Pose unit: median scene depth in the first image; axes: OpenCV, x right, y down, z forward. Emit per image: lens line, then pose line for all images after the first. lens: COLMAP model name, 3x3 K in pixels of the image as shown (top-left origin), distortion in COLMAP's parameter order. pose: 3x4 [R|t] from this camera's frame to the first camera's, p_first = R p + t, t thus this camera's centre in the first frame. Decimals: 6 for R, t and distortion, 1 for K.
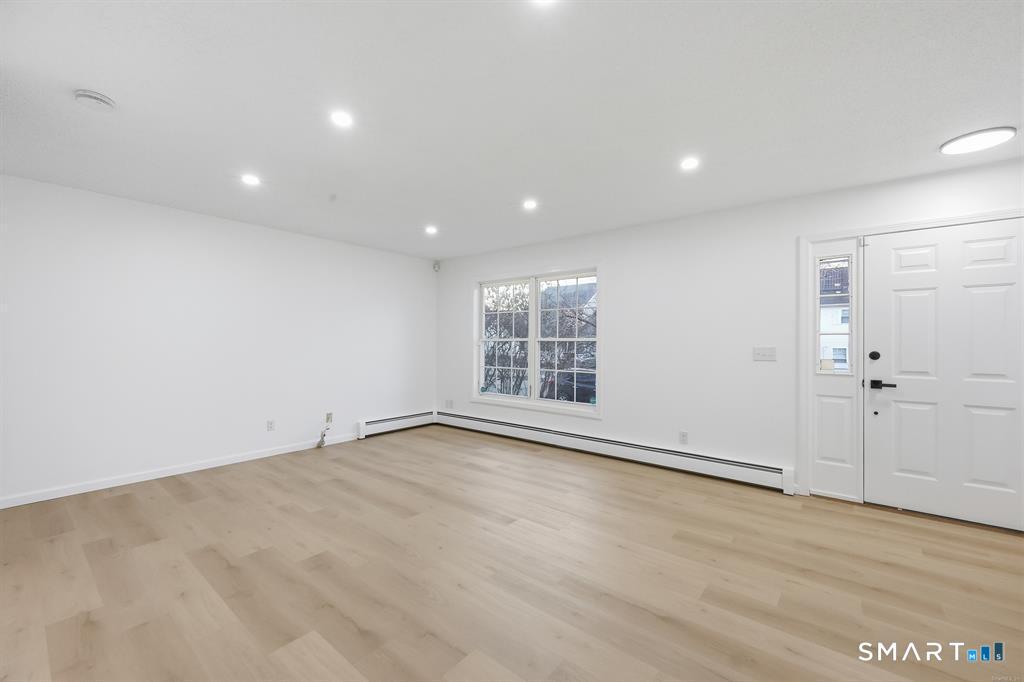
lens RADIAL K [[416.2, 0, 507.4], [0, 416.2, 340.6], [0, 0, 1]] dist [0.000705, 0.000211]
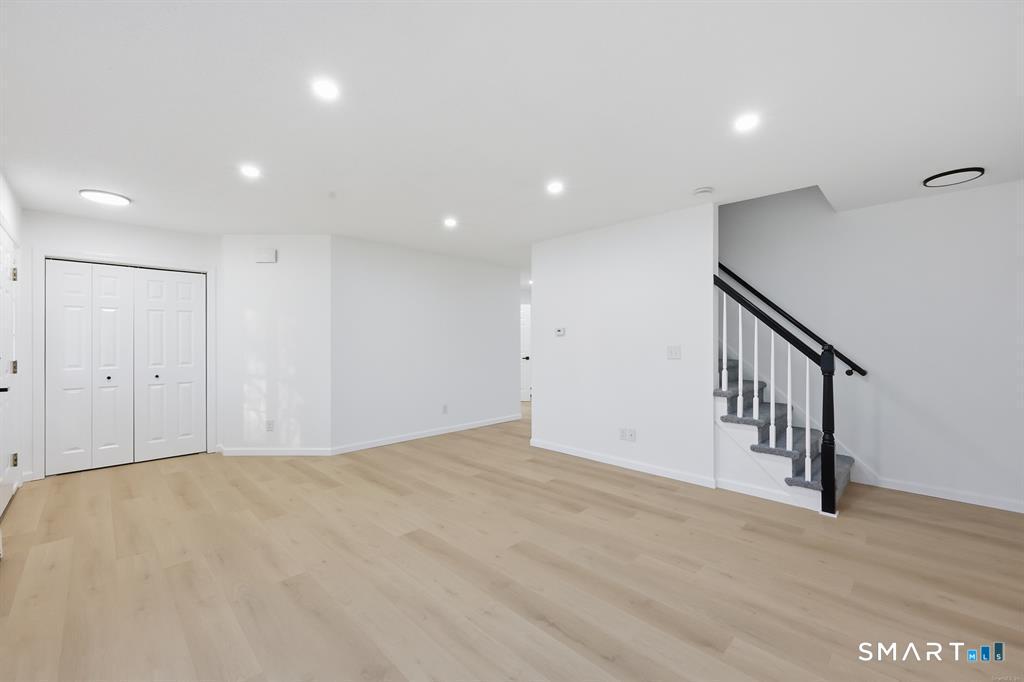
lens RADIAL K [[416.2, 0, 517.5], [0, 416.2, 345.2], [0, 0, 1]] dist [0.000705, 0.000211]
pose [[-0.997303, -0.001713, 0.073372, -0.292795], [-0.001778, 0.999998, -0.000821, 0.006735], [-0.073371, -0.000950, -0.997304, 1.865992]]
